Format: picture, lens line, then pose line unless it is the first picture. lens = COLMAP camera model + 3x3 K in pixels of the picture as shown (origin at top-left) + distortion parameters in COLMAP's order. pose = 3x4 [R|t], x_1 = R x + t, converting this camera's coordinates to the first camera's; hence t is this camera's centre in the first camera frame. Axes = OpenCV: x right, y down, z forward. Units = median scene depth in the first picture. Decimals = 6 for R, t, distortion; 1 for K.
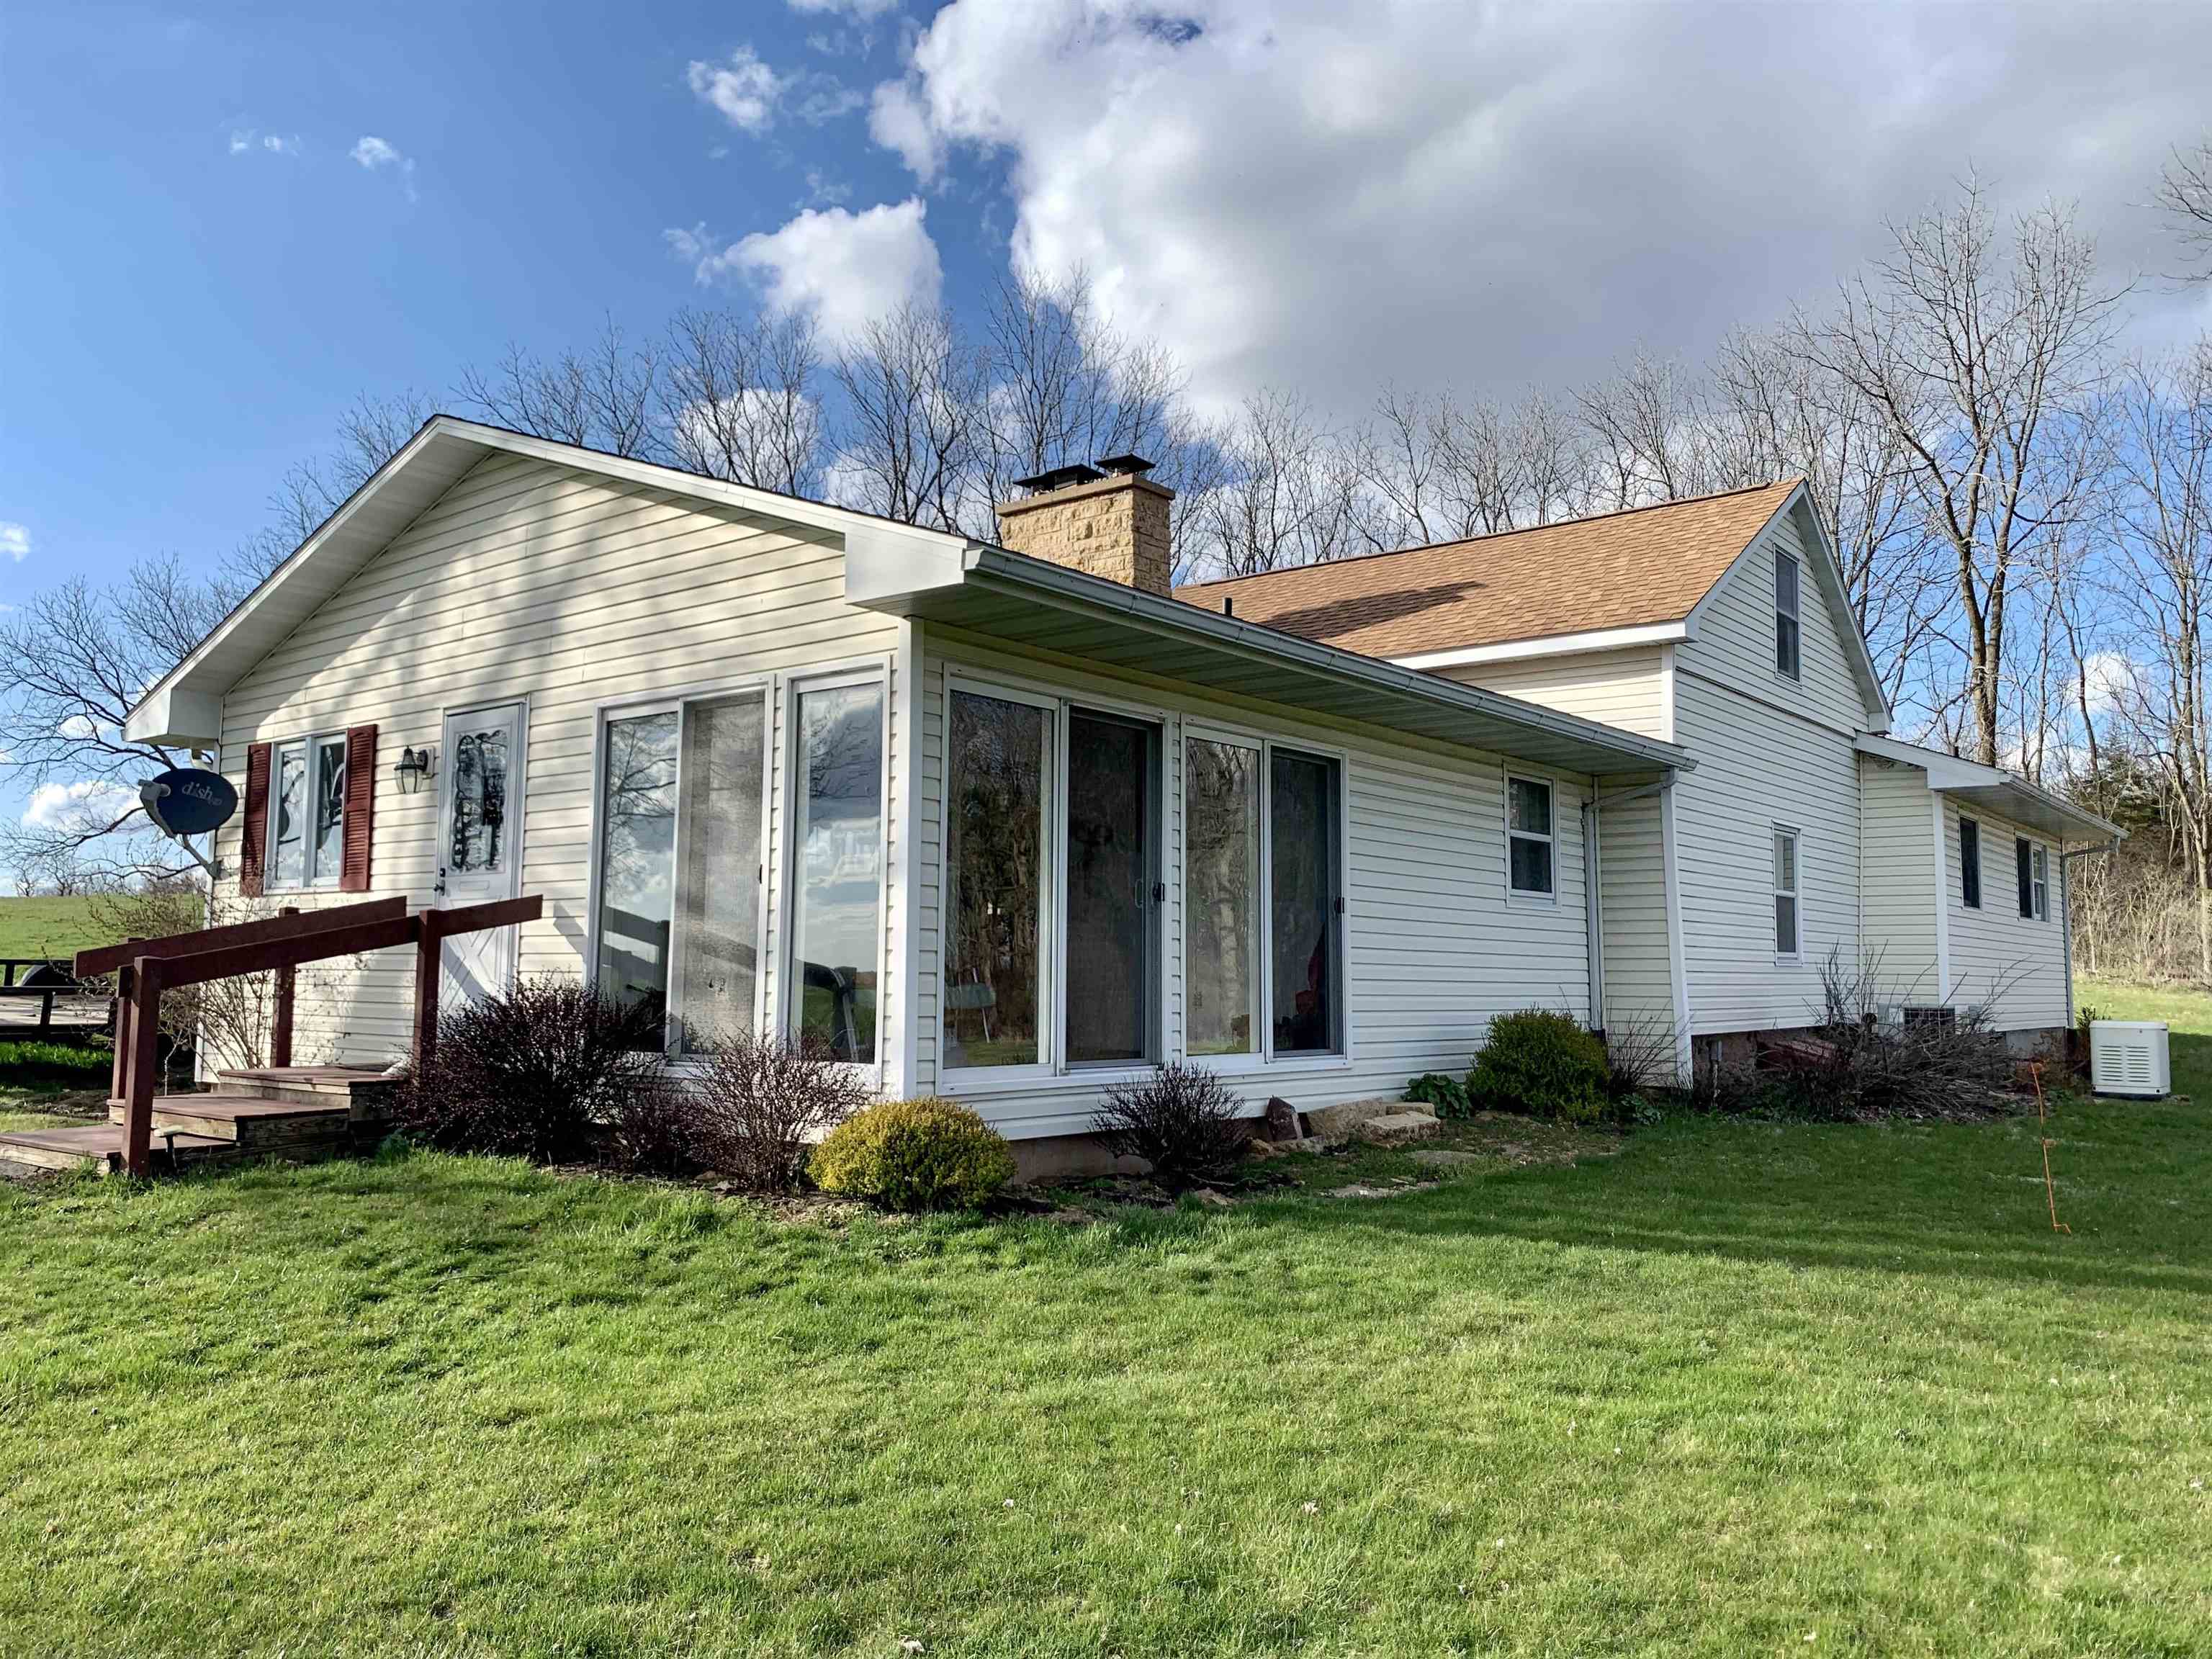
lens RADIAL K [[1700.0, 0, 1105.3], [0, 1700.0, 825.3], [0, 0, 1]] dist [0.034937, -0.017282]
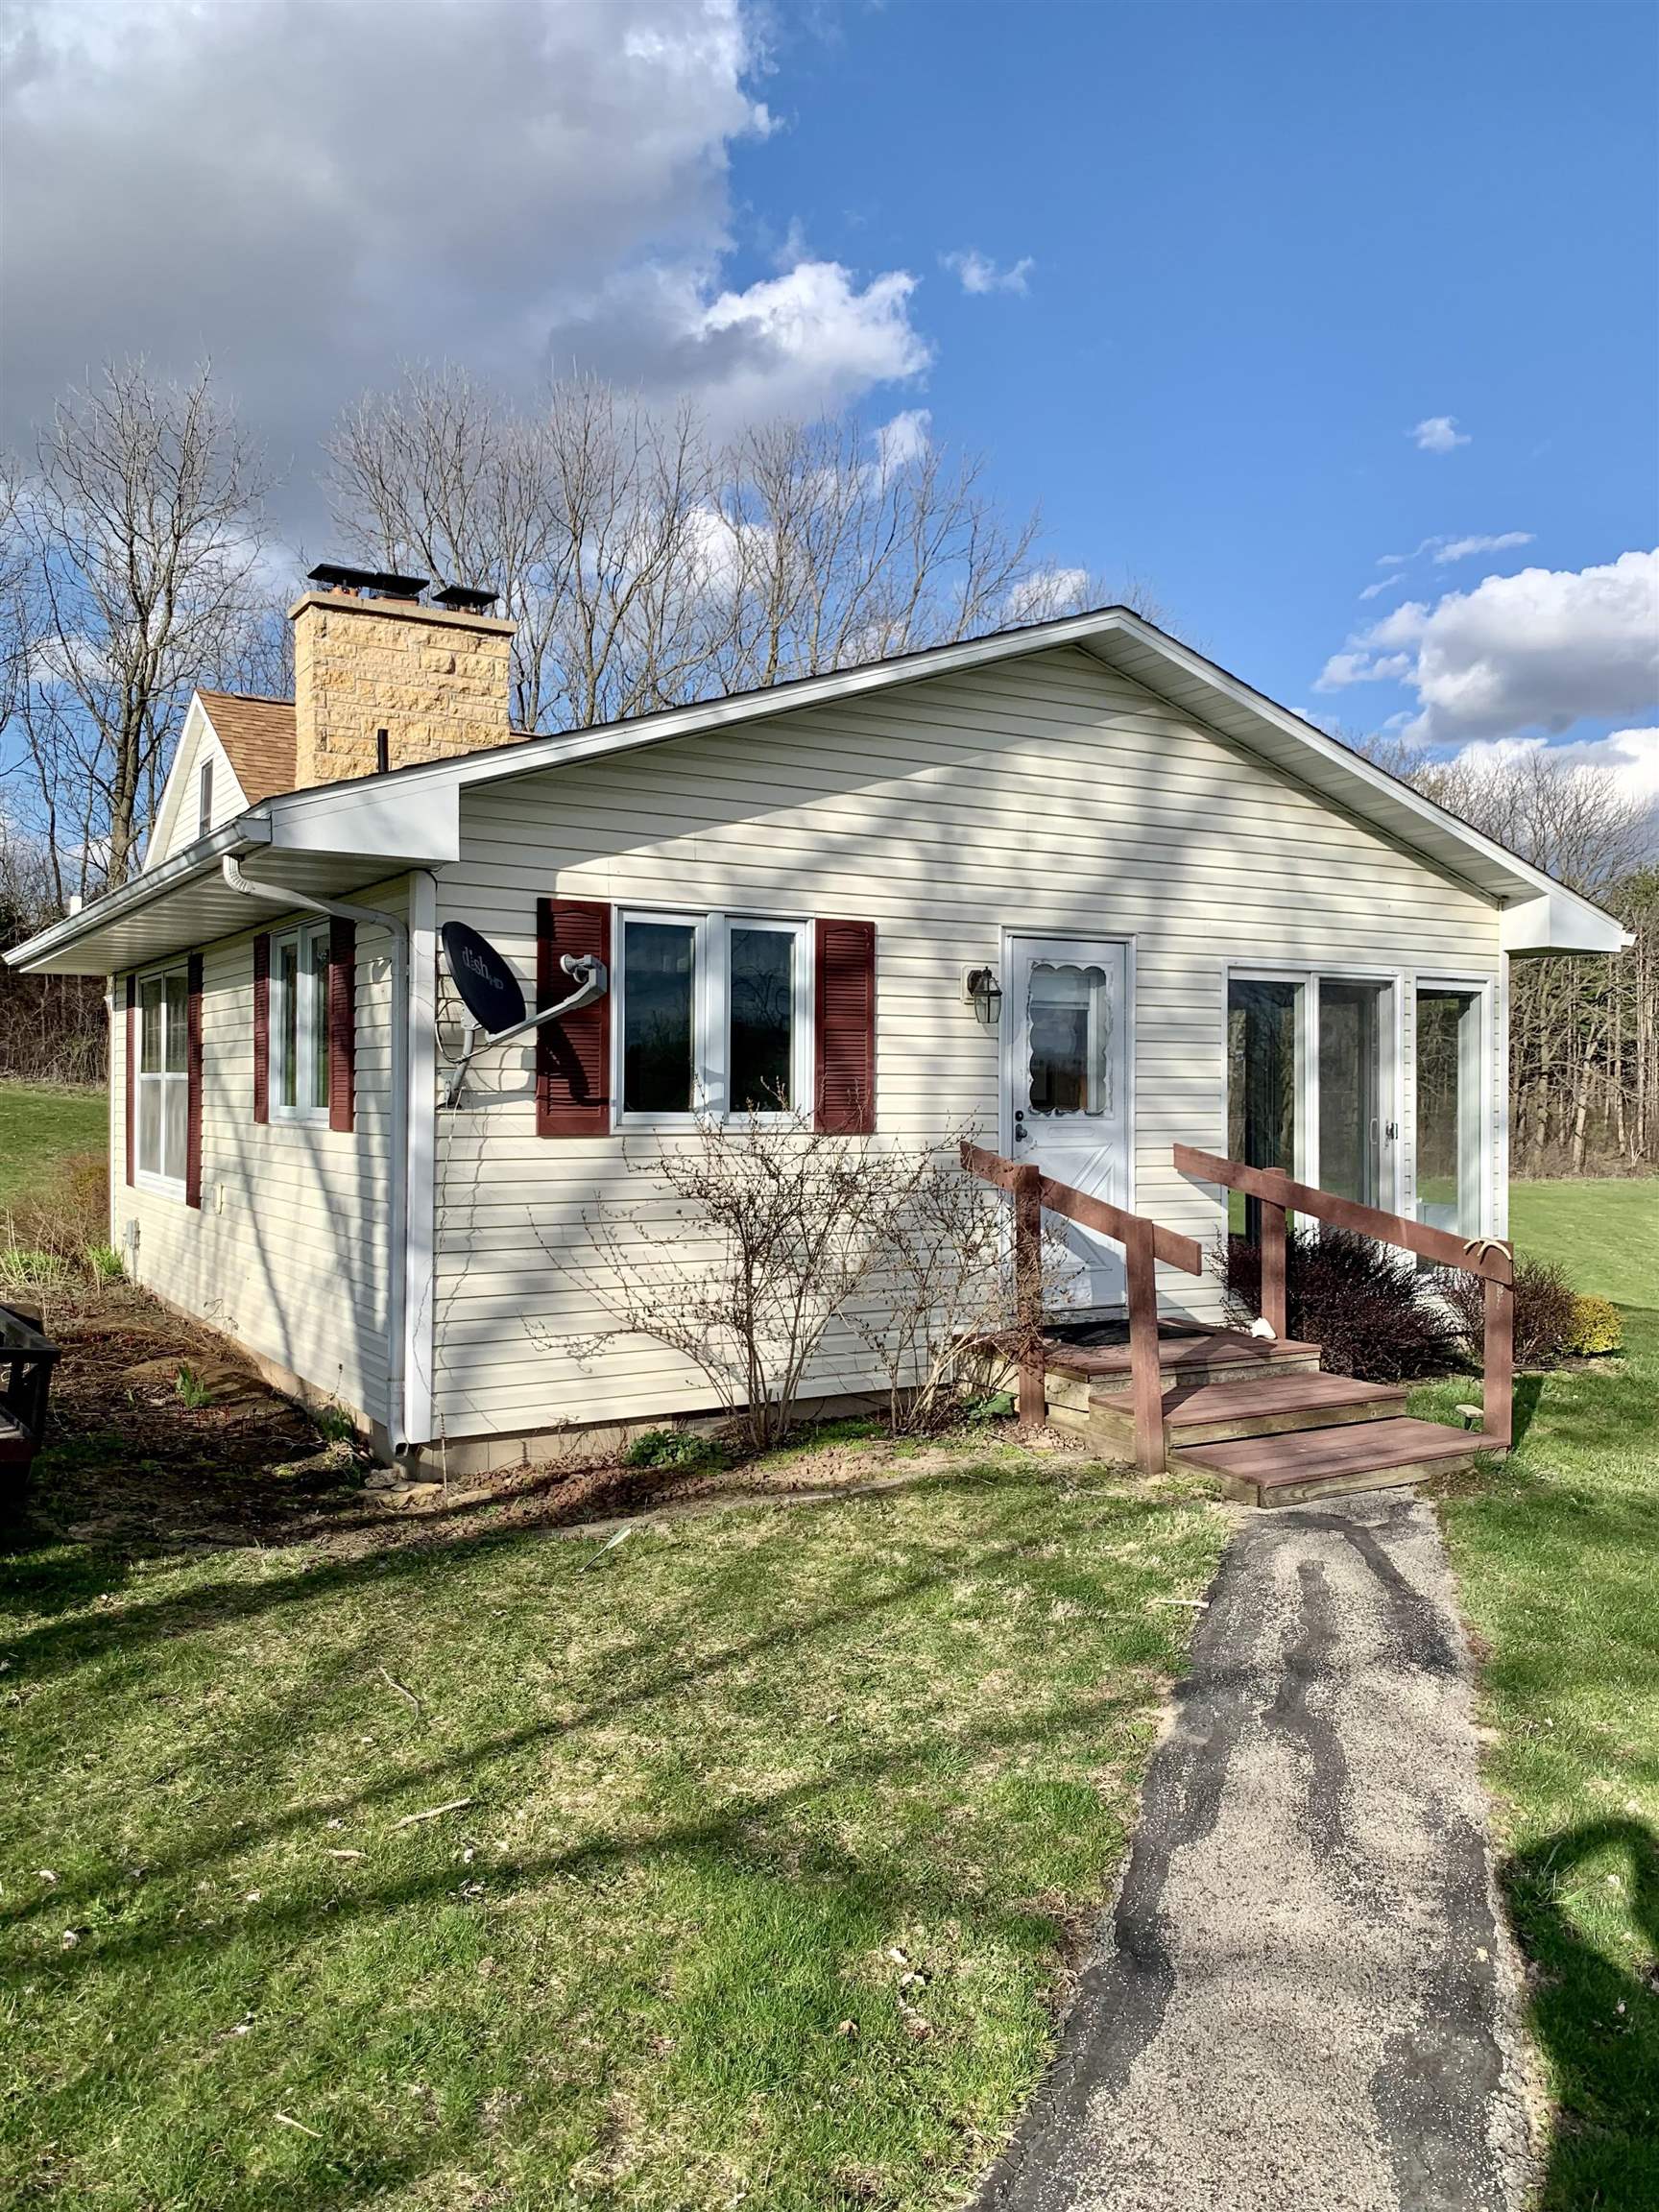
lens RADIAL K [[1700.0, 0, 829.2], [0, 1700.0, 1103.0], [0, 0, 1]] dist [0.034937, -0.017282]
pose [[0.335786, -0.016841, 0.941788, -1.244737], [-0.085947, 0.995122, 0.048438, -0.012827], [-0.938009, -0.097209, 0.332701, 0.802561]]
